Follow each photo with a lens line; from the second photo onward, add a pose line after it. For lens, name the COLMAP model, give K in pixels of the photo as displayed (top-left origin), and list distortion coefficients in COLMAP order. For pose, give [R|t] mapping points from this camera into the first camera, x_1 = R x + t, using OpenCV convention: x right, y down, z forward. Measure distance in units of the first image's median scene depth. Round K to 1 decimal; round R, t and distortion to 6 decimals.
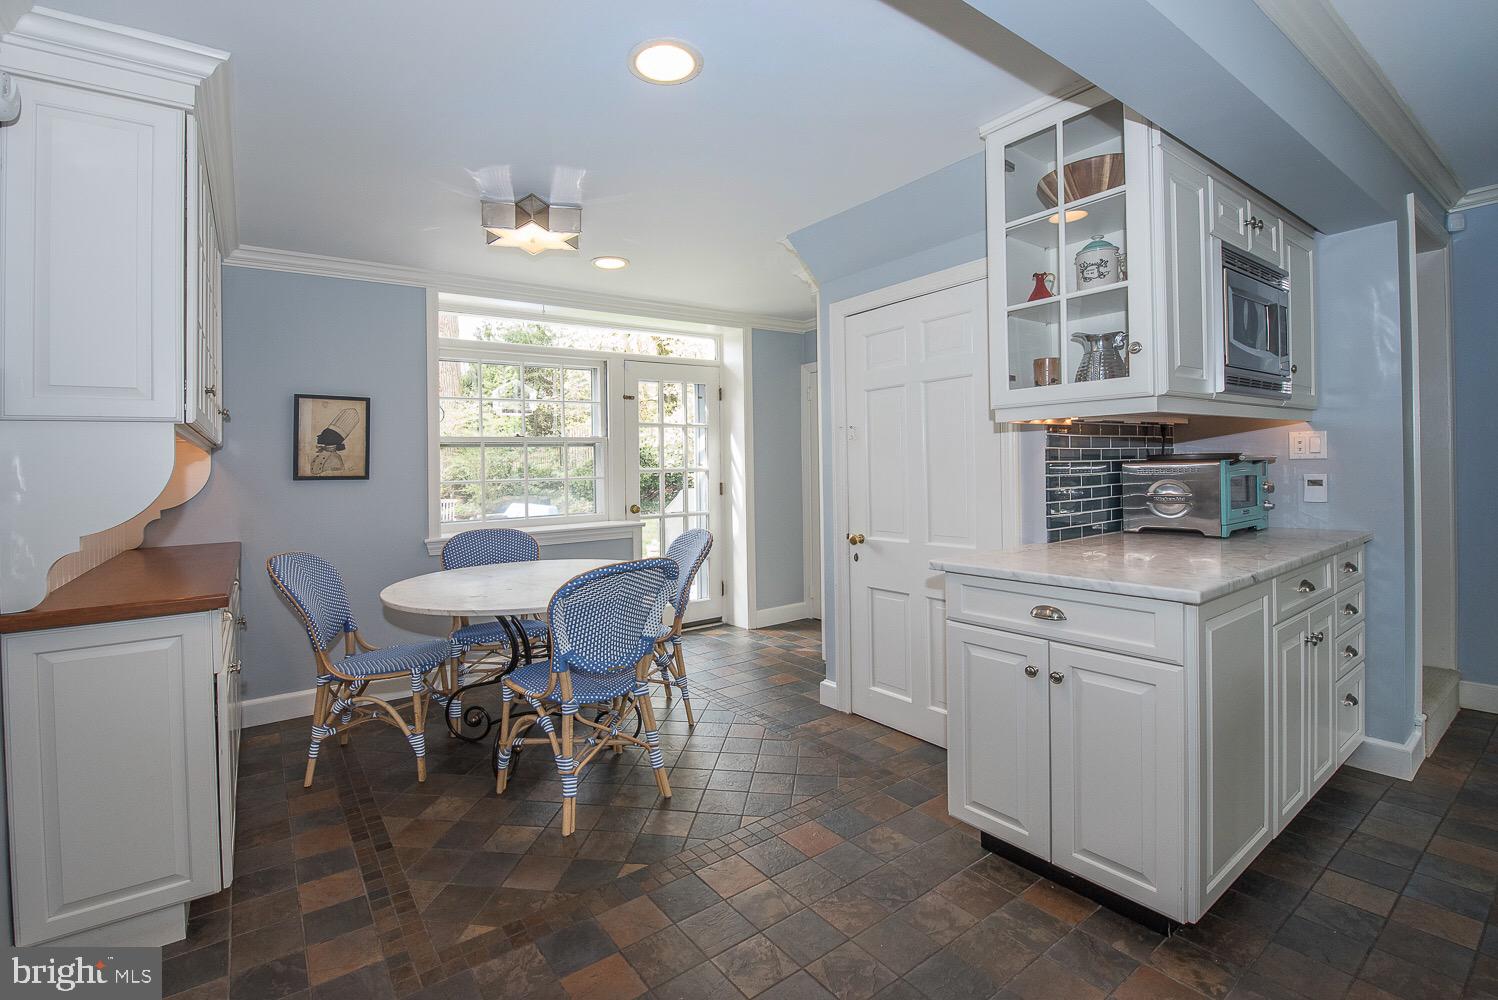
lens RADIAL K [[691.5, 0, 795.0], [0, 691.5, 466.2], [0, 0, 1]] dist [-0.011289, -0.000011]
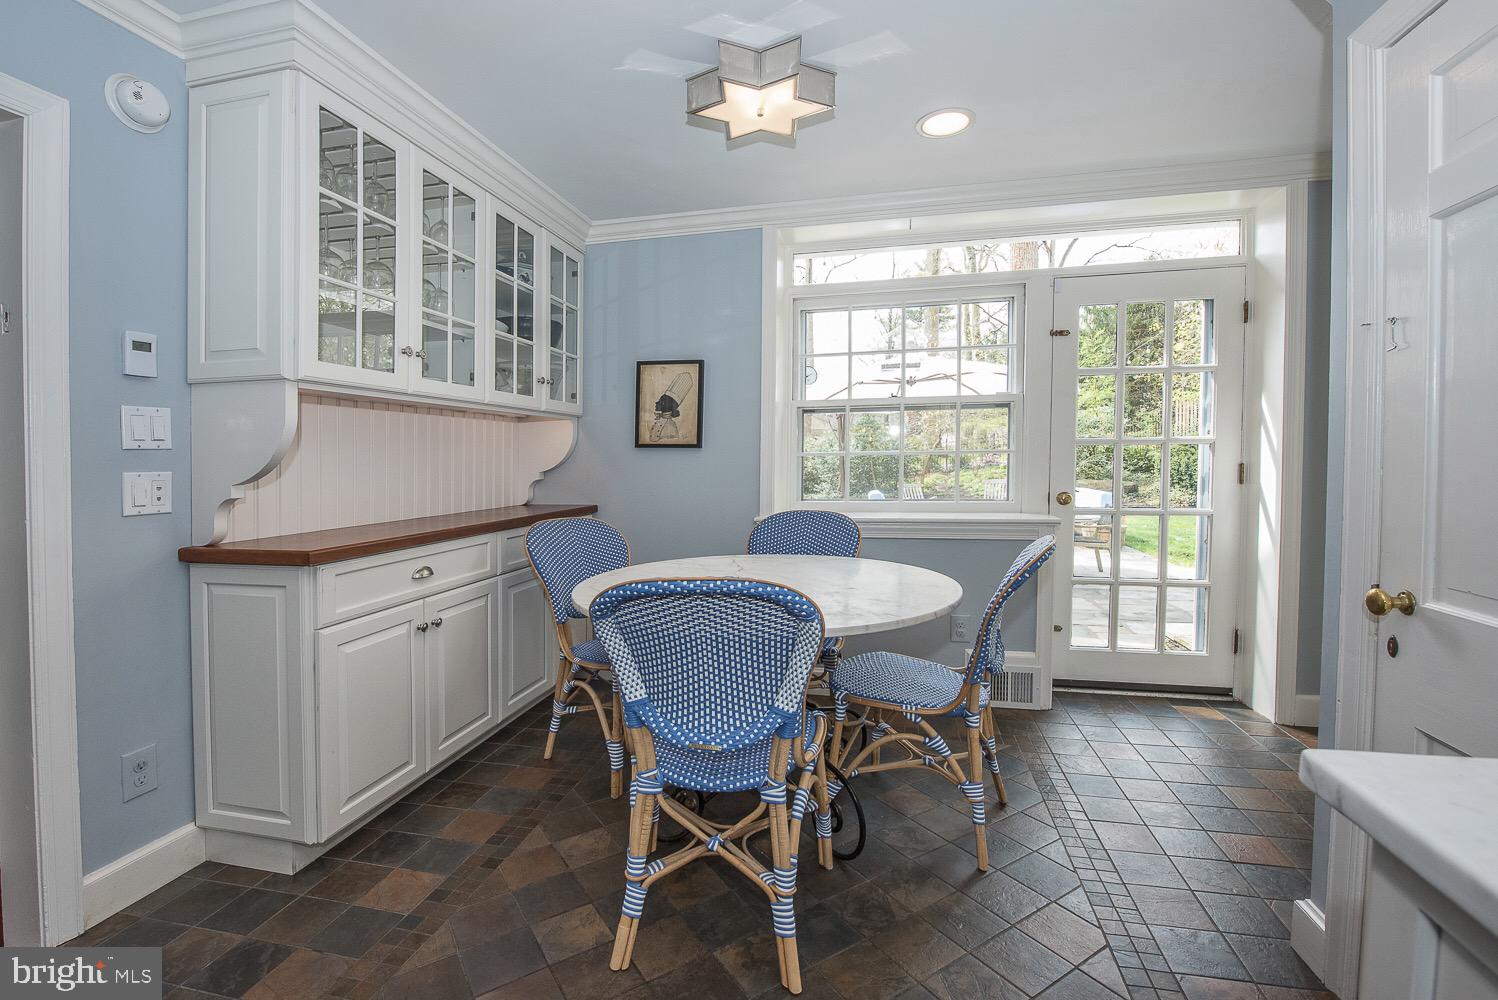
lens RADIAL K [[713.6, 0, 746.5], [0, 713.6, 476.3], [0, 0, 1]] dist [-0.019087, -0.000189]
pose [[0.602086, 0.033932, -0.797710, 0.190350], [-0.002778, 0.999179, 0.040406, 0.018698], [0.798427, -0.022112, 0.601686, 0.477618]]
